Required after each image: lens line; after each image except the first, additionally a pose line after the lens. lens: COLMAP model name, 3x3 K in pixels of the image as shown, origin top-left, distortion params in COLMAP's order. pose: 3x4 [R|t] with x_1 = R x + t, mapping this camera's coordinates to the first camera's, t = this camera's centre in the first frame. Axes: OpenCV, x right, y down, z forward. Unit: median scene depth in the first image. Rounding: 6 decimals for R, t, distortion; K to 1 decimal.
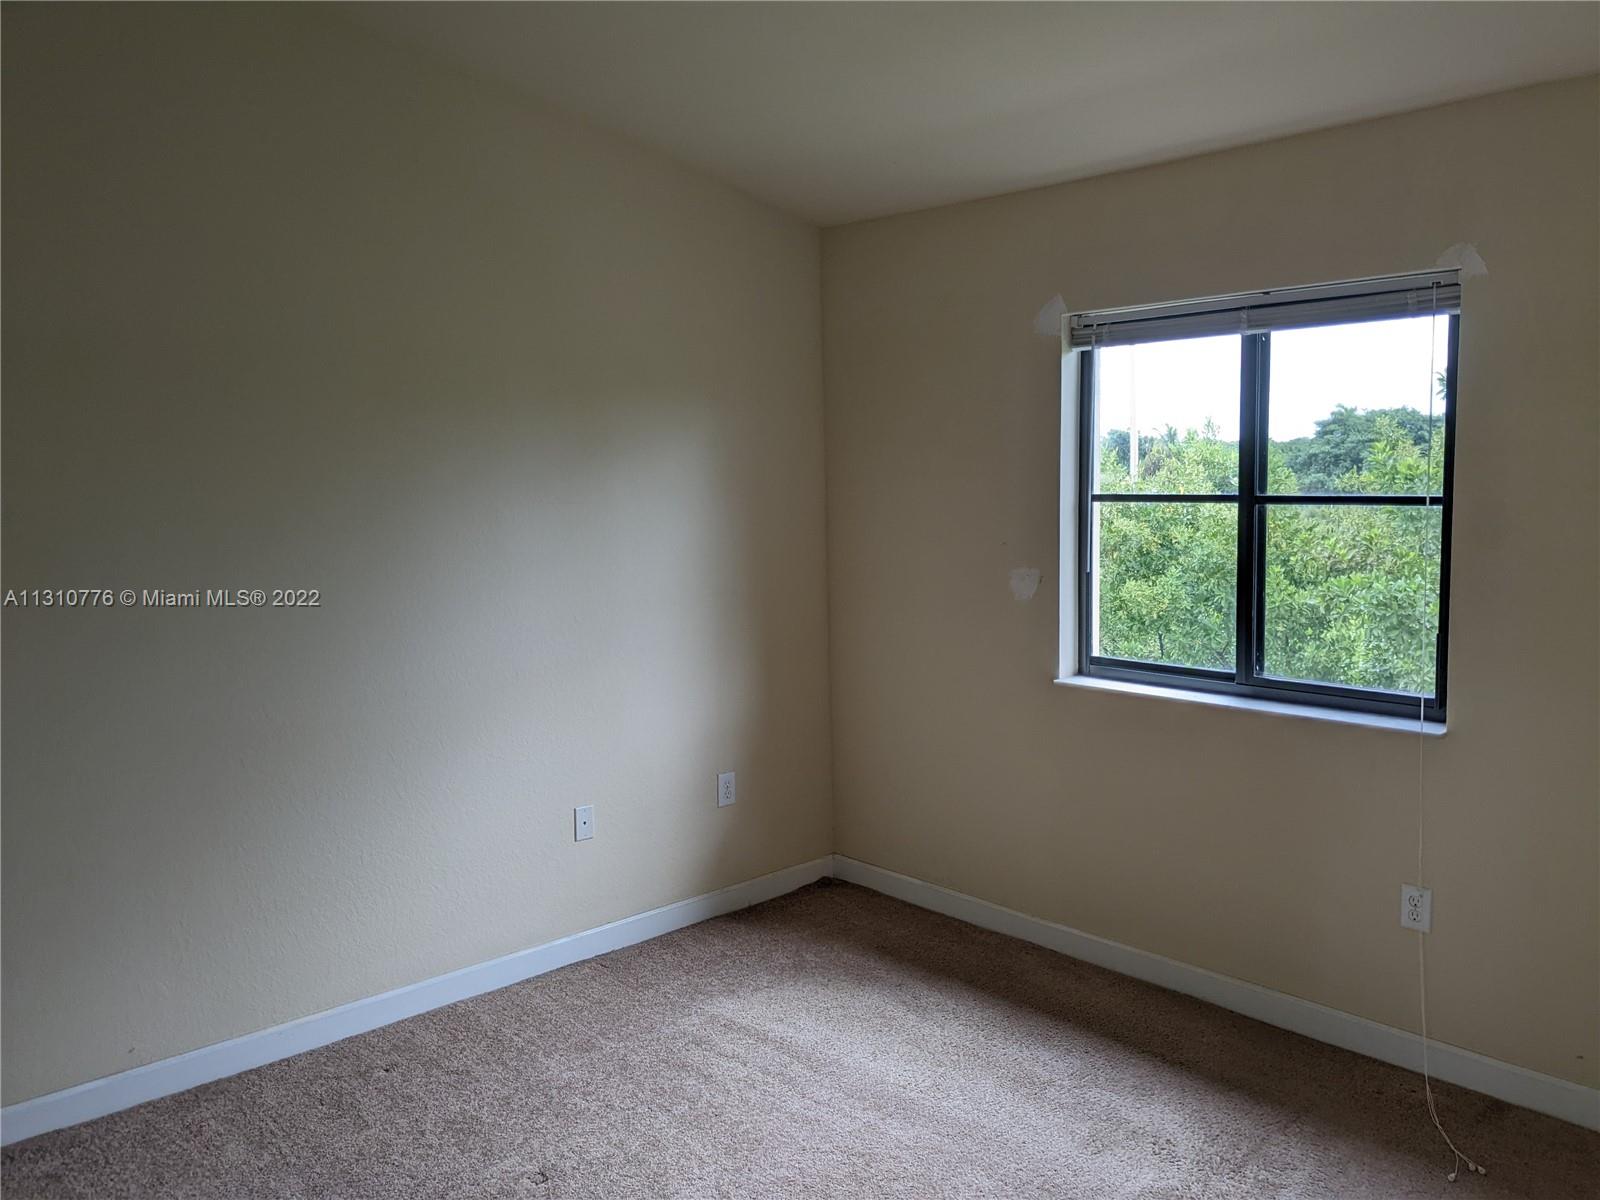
lens RADIAL K [[1277.3, 0, 800.0], [0, 1277.3, 600.0], [0, 0, 1]] dist [-0.003975, -0.007056]
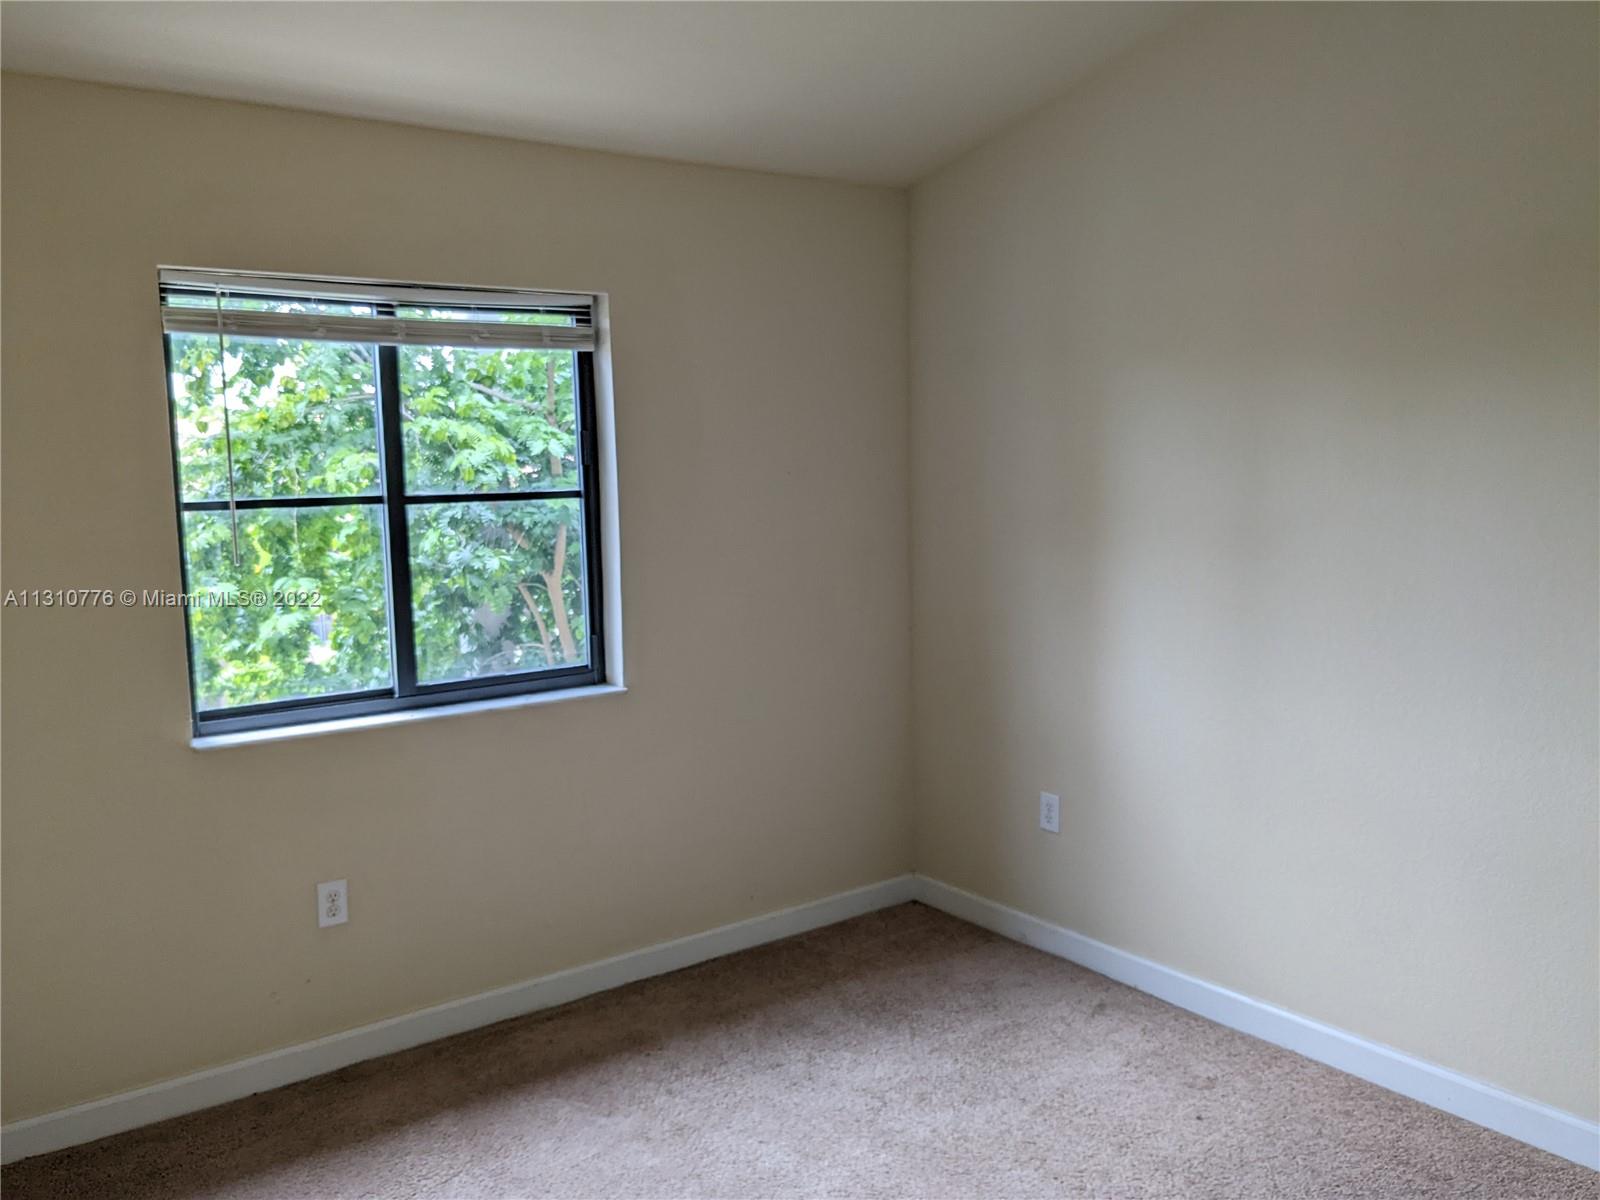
lens RADIAL K [[1277.3, 0, 800.0], [0, 1277.3, 600.0], [0, 0, 1]] dist [-0.003975, -0.007056]
pose [[0.077556, -0.107380, 0.991189, -0.564266], [0.111840, 0.988845, 0.098375, -0.065516], [-0.990695, 0.103225, 0.088700, 0.628280]]
